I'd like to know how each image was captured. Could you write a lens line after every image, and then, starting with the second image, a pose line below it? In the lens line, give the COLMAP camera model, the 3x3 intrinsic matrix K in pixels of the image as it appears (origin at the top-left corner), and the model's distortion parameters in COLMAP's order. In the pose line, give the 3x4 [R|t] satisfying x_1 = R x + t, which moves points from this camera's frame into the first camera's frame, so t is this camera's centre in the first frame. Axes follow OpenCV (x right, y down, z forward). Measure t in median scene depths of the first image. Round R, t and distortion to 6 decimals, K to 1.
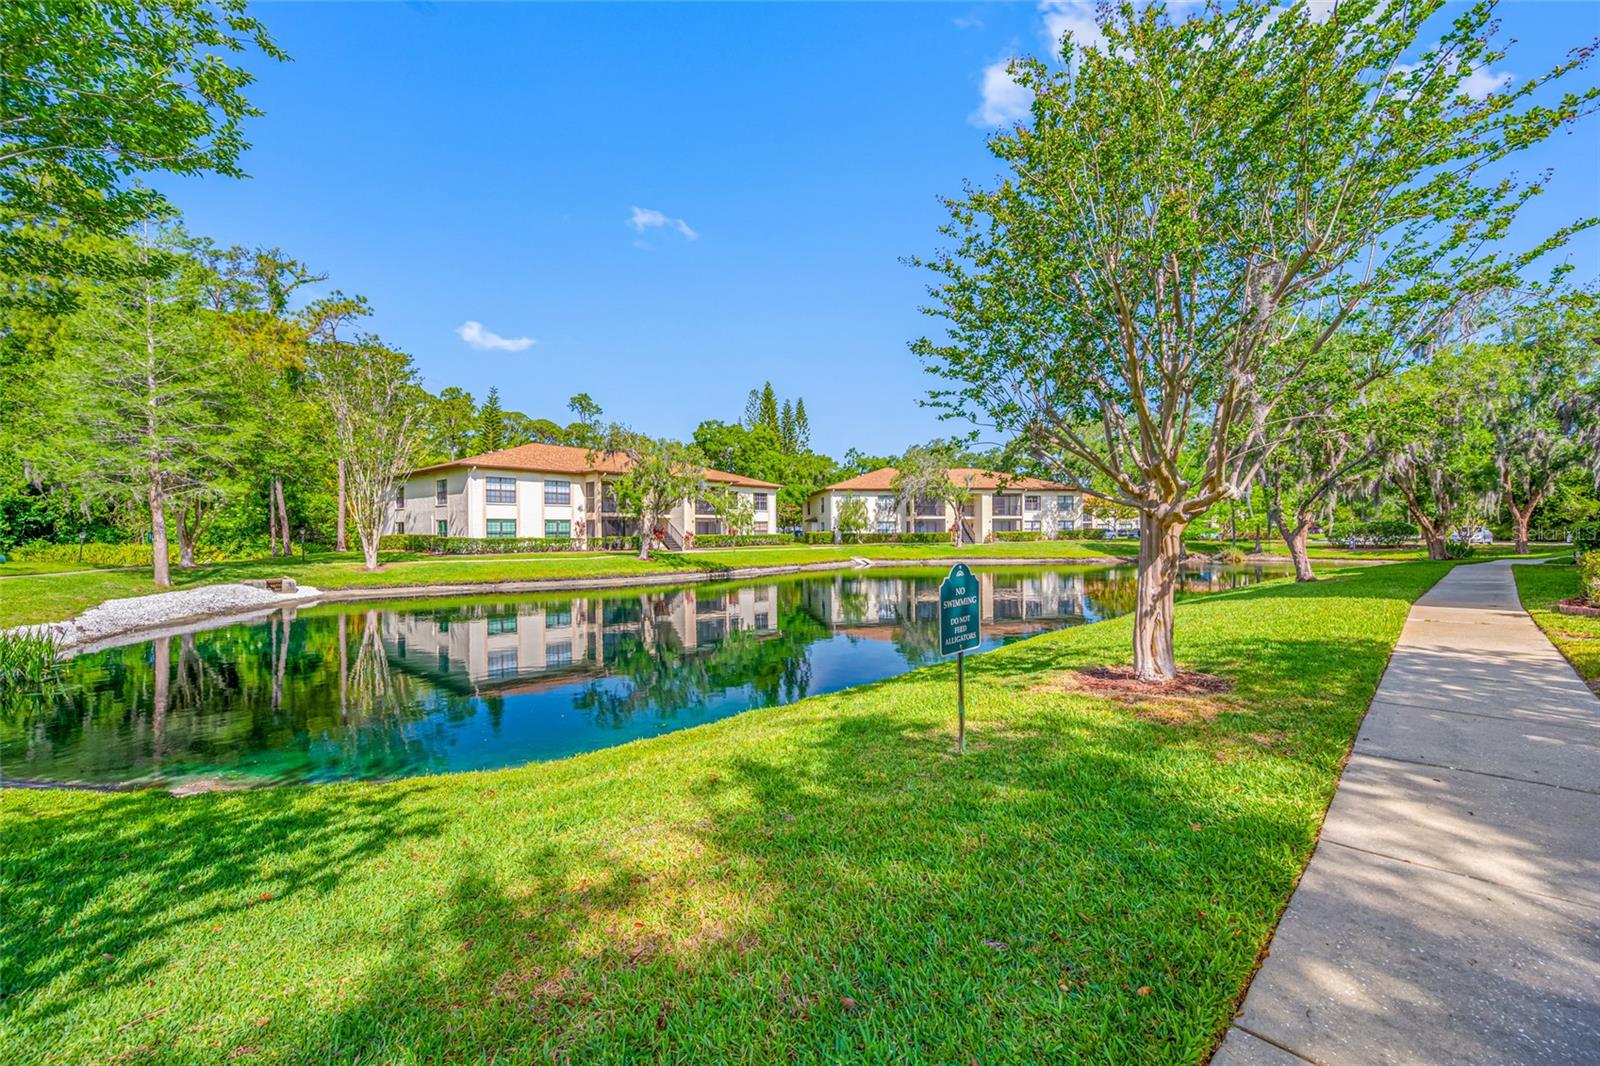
lens RADIAL K [[634.0, 0, 797.9], [0, 634.0, 536.0], [0, 0, 1]] dist [0.003099, -0.001139]
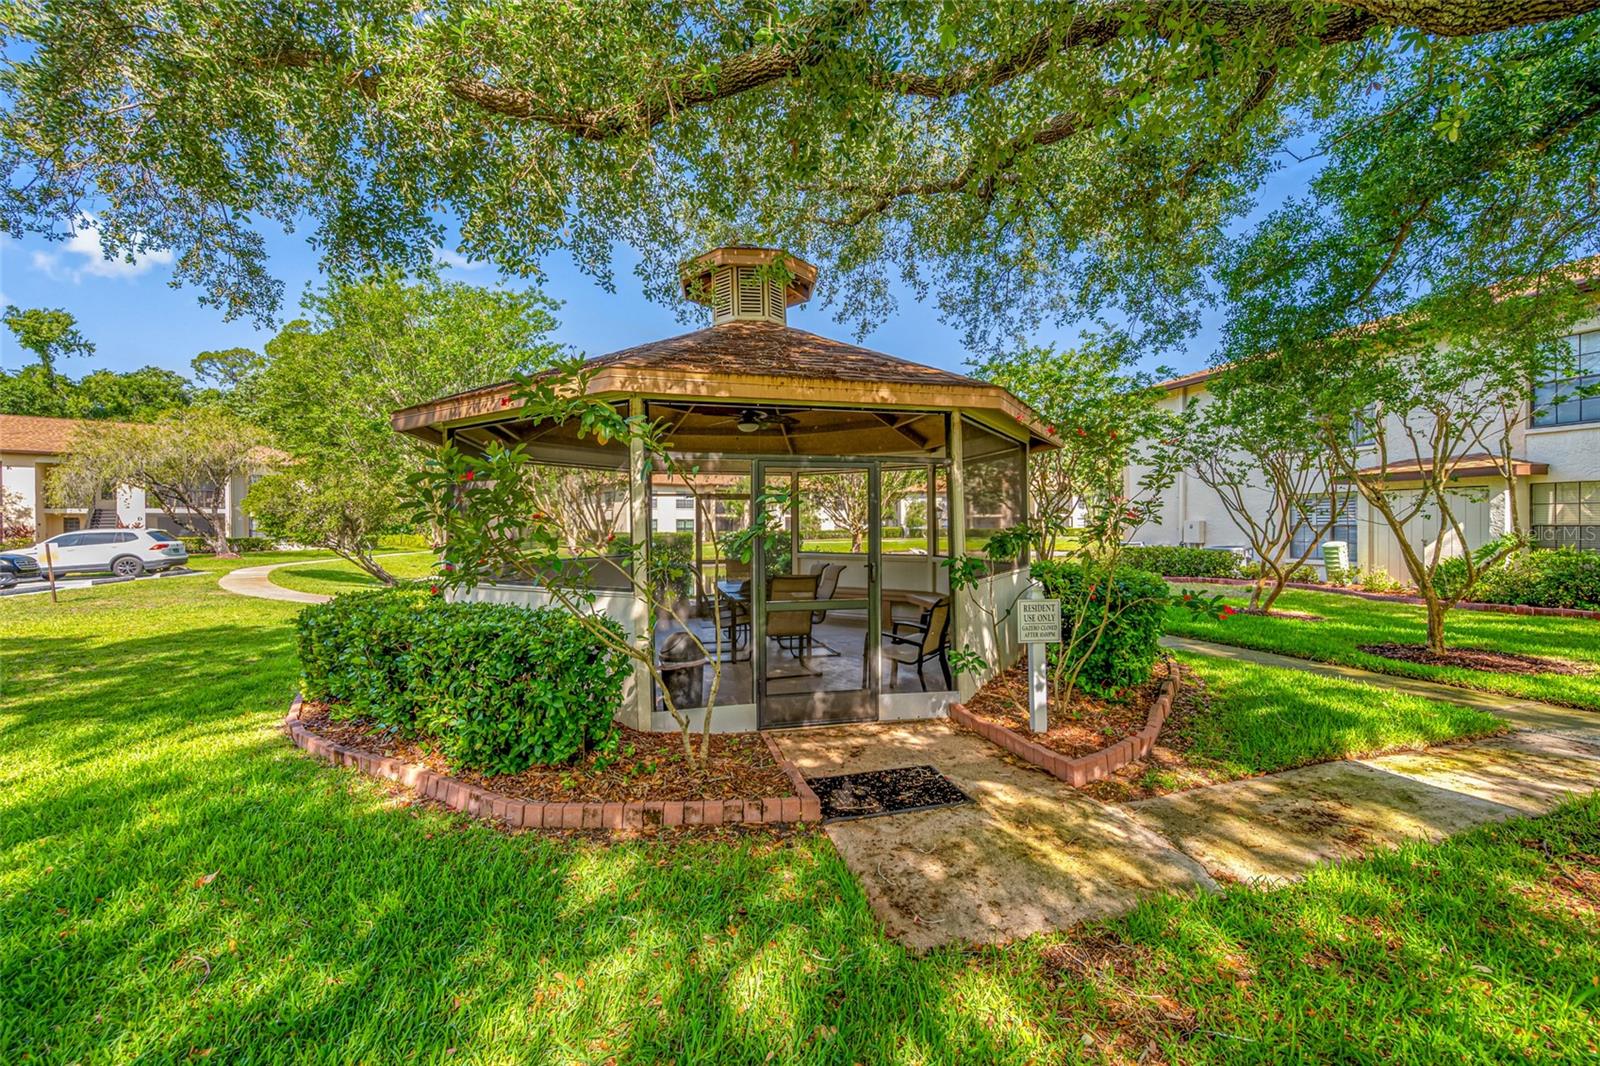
lens RADIAL K [[634.0, 0, 802.8], [0, 634.0, 530.0], [0, 0, 1]] dist [0.003099, -0.001139]
pose [[0.984380, 0.004377, -0.176001, 0.084590], [-0.003934, 0.999988, 0.002866, -0.005219], [0.176012, -0.002129, 0.984386, -0.226800]]
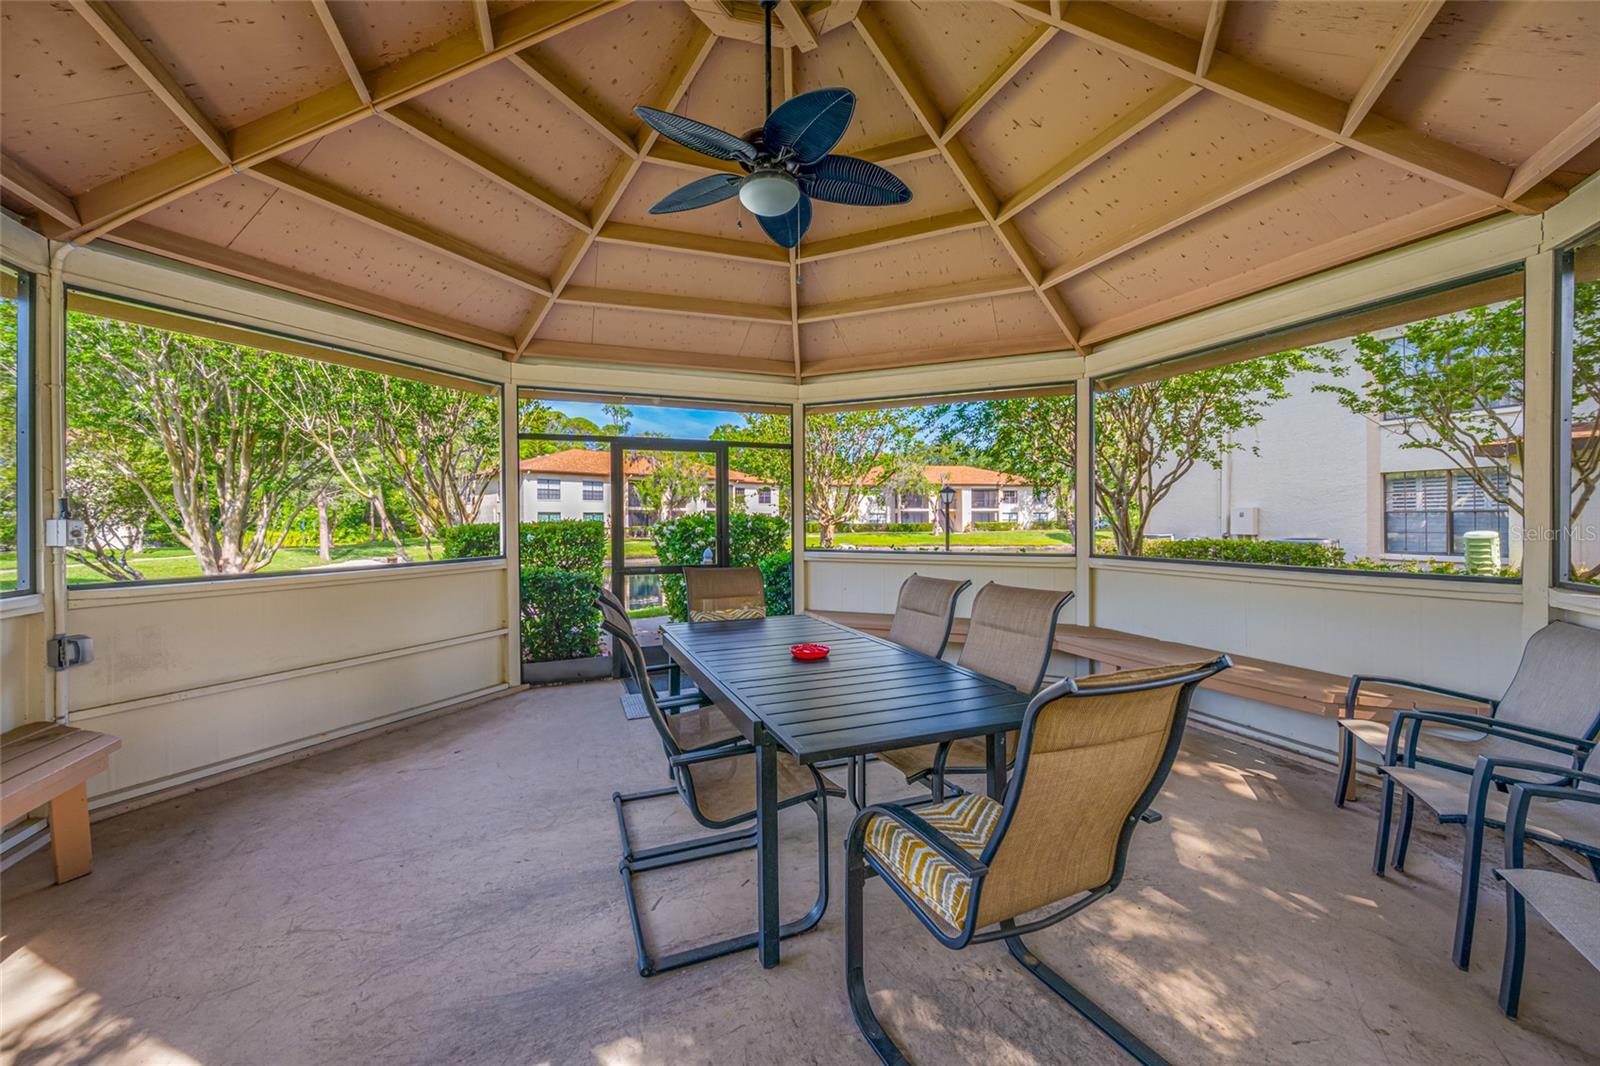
lens RADIAL K [[634.0, 0, 806.1], [0, 634.0, 526.6], [0, 0, 1]] dist [0.003099, -0.001139]
pose [[0.999269, 0.002966, -0.038102, 0.059386], [-0.002832, 0.999990, 0.003570, -0.002901], [0.038112, -0.003460, 0.999267, -0.157968]]
